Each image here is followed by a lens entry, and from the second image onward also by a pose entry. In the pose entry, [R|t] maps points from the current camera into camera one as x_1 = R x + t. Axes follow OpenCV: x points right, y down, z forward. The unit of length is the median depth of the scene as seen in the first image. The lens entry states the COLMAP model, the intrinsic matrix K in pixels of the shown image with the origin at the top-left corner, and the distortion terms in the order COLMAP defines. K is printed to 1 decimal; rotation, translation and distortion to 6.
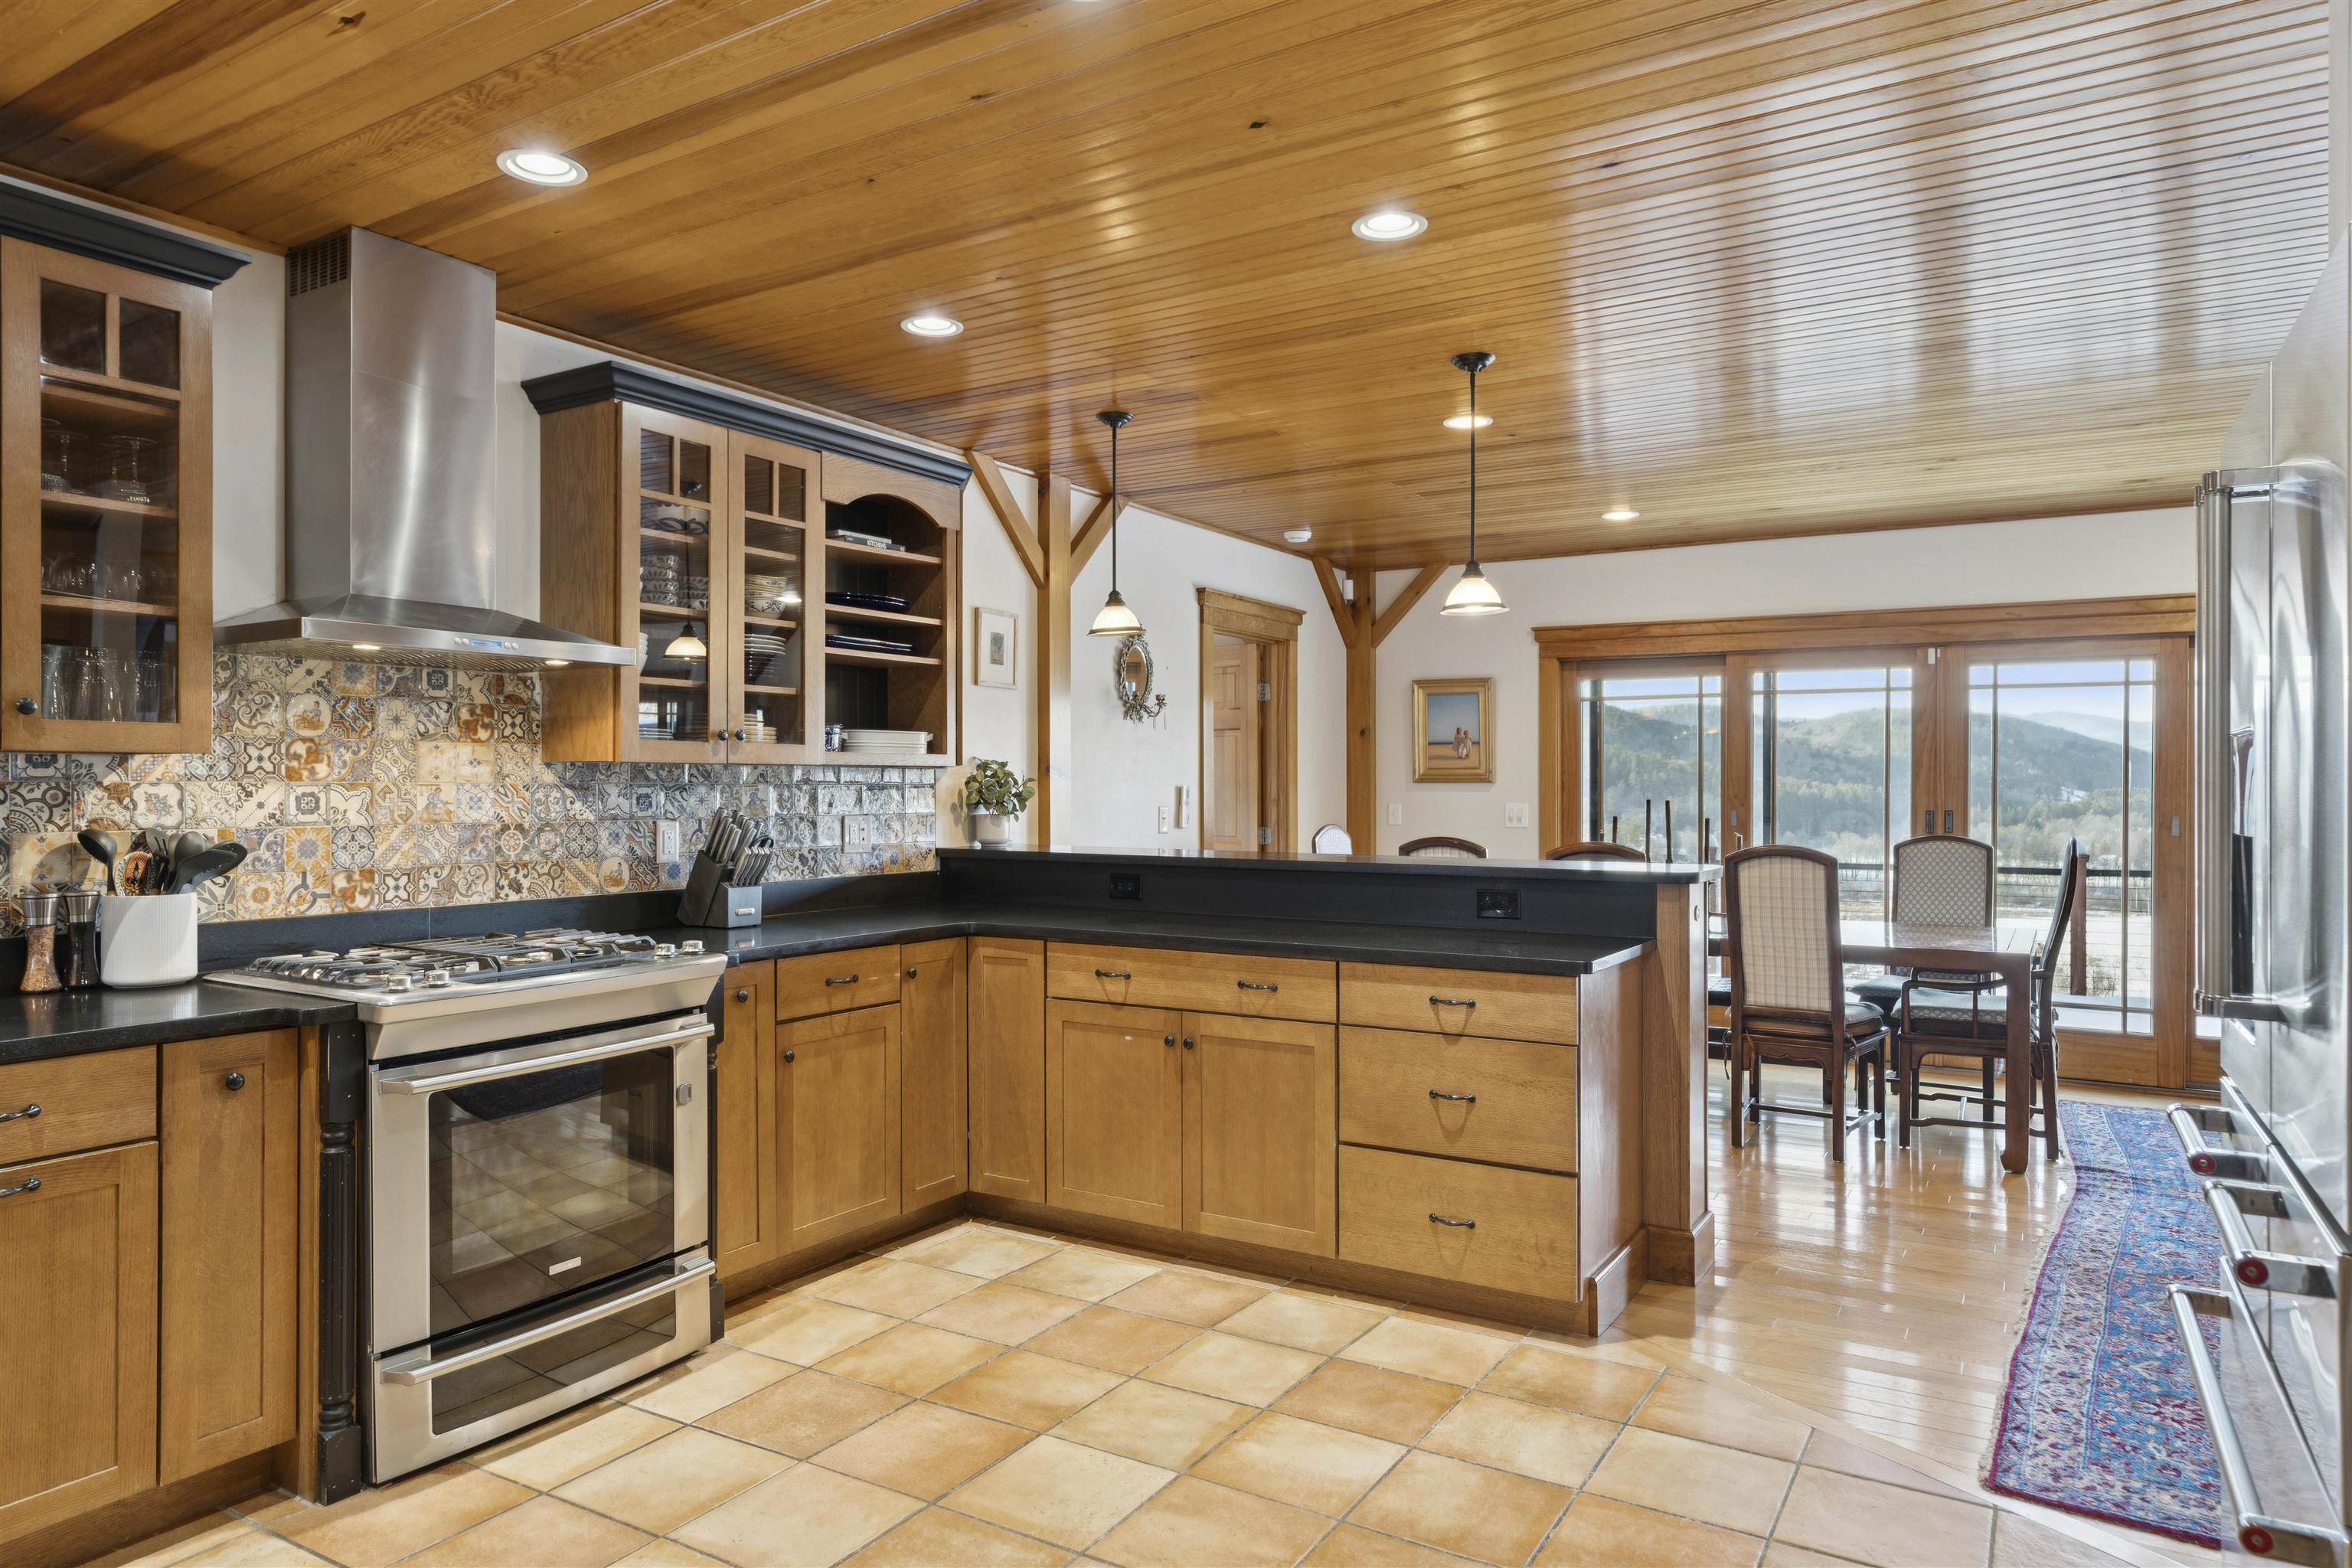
lens RADIAL K [[1444.2, 0, 1176.0], [0, 1444.2, 784.0], [0, 0, 1]] dist [0.003755, -0.000171]
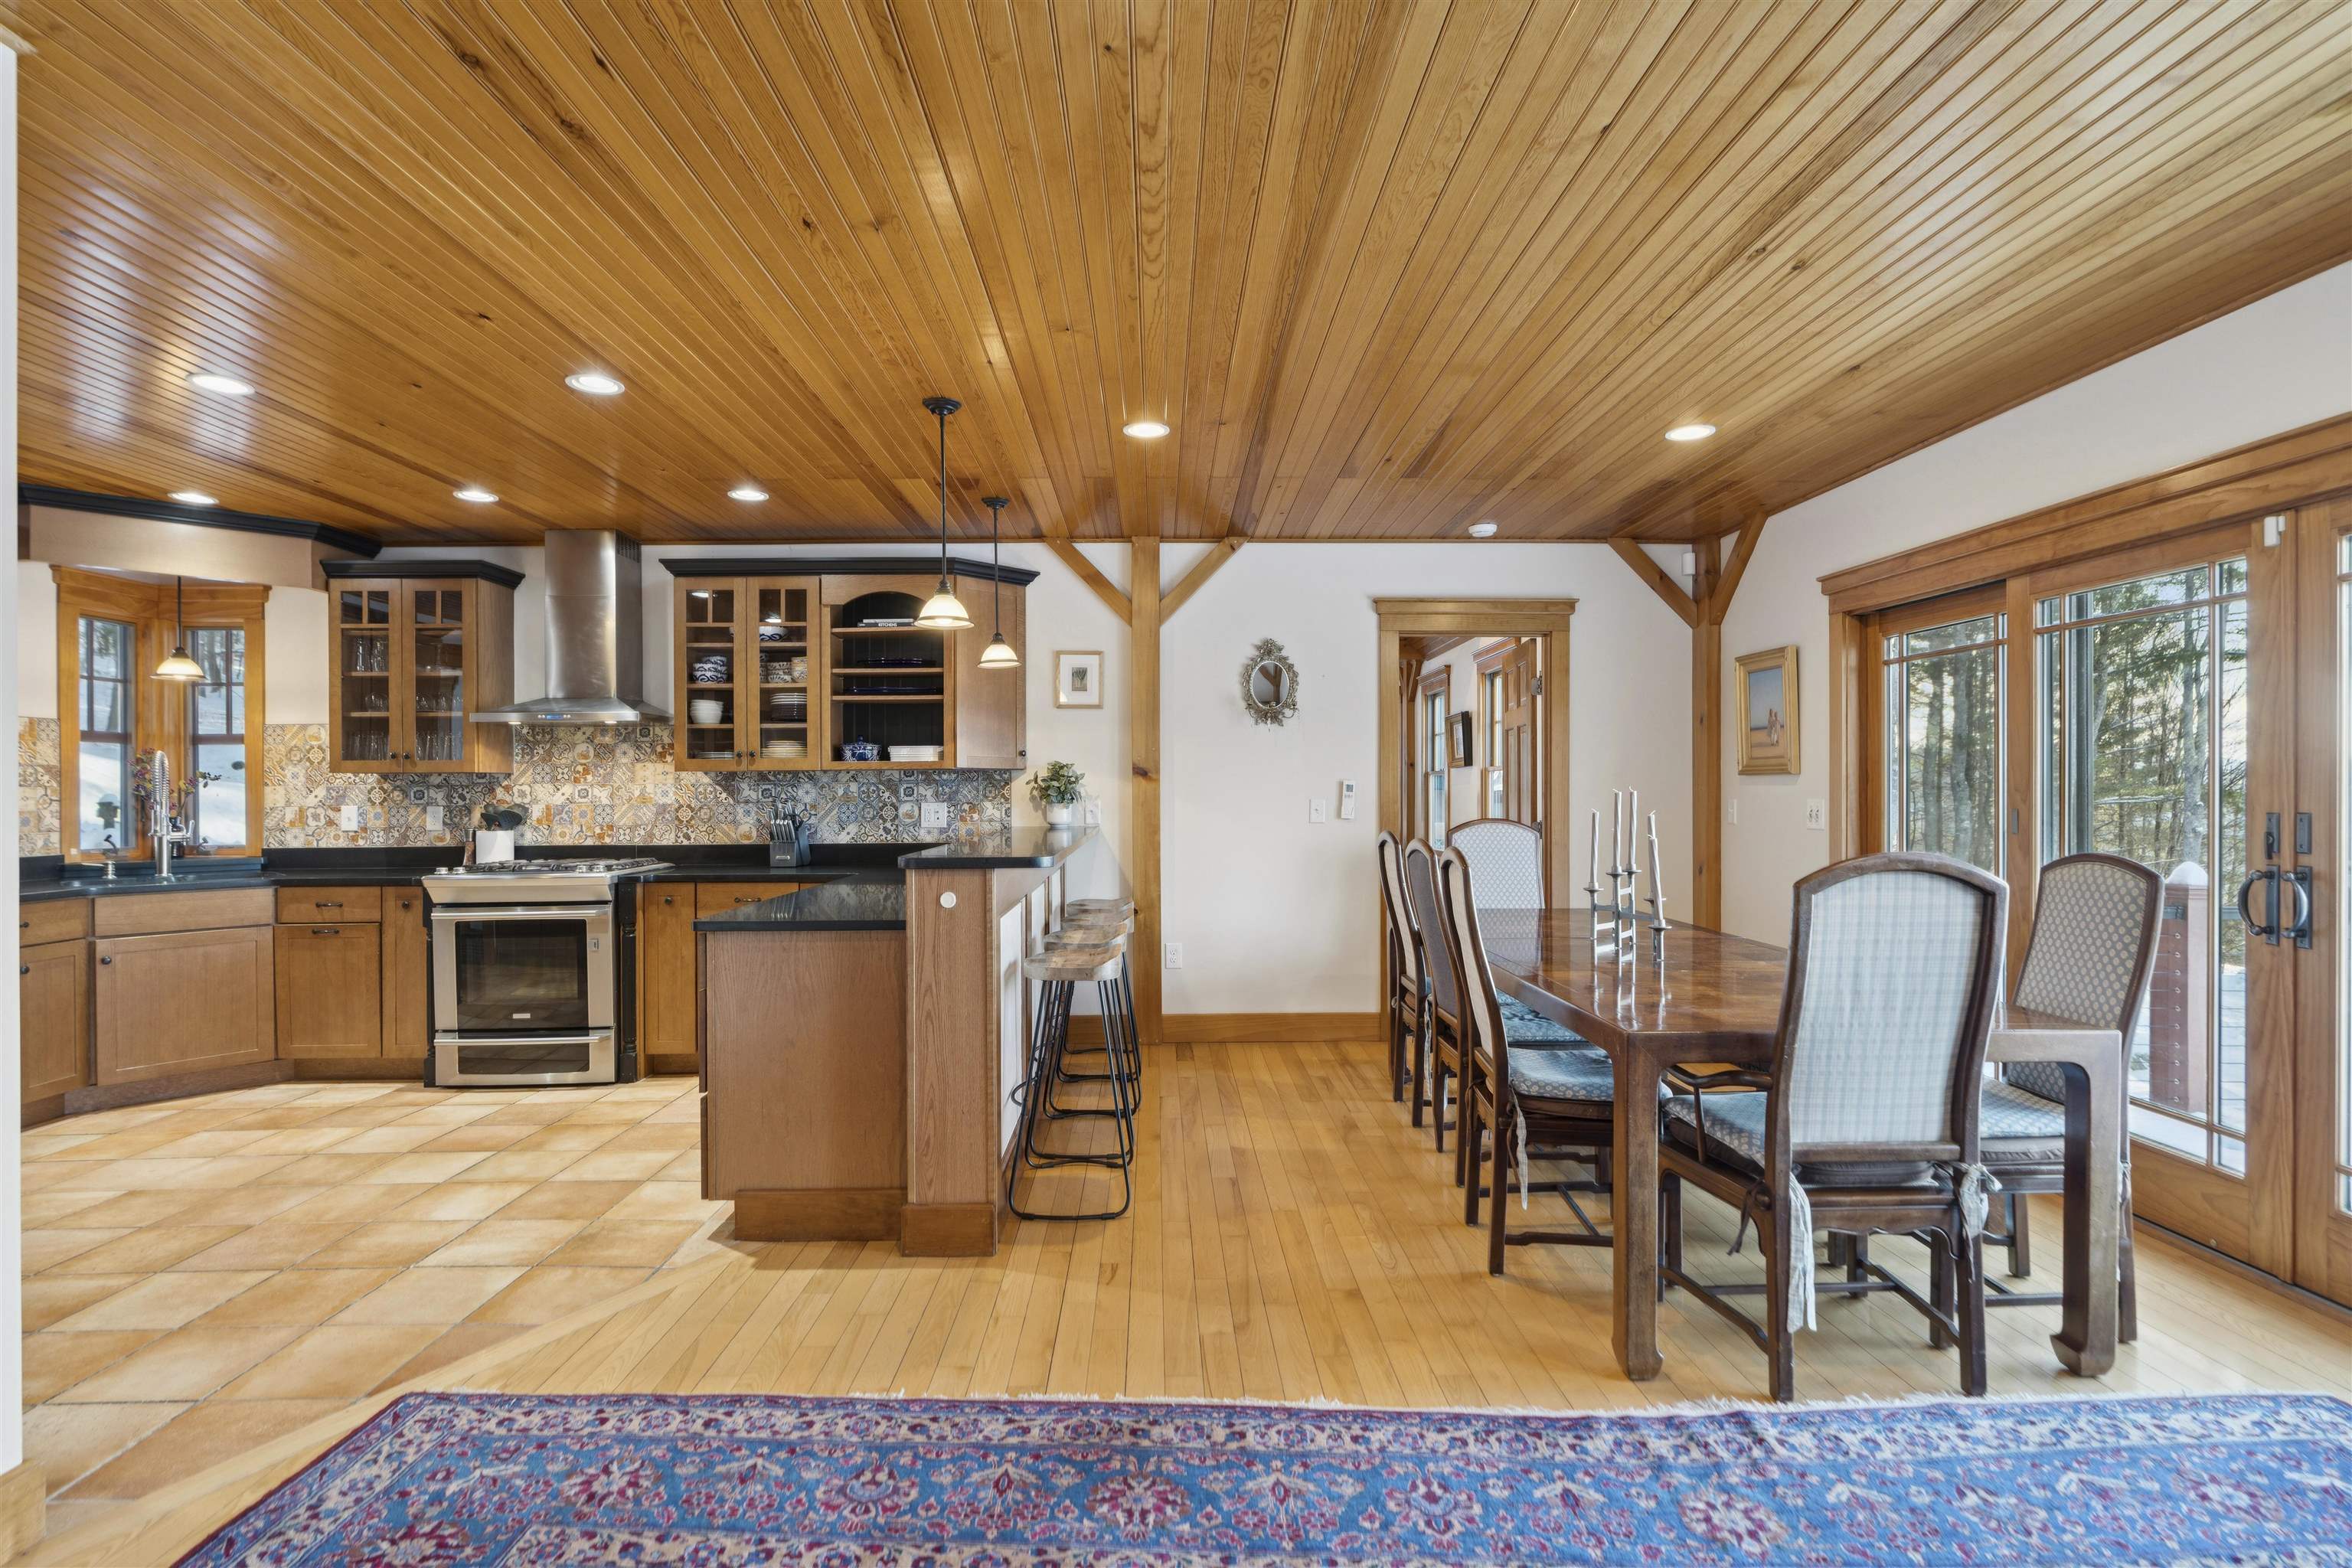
lens RADIAL K [[1129.1, 0, 1176.0], [0, 1129.1, 784.0], [0, 0, 1]] dist [-0.001562, 0.000104]
pose [[0.542431, -0.008545, -0.840057, 1.237159], [0.007545, 0.999957, -0.005300, 0.014075], [0.840066, -0.003463, 0.542473, 0.779770]]
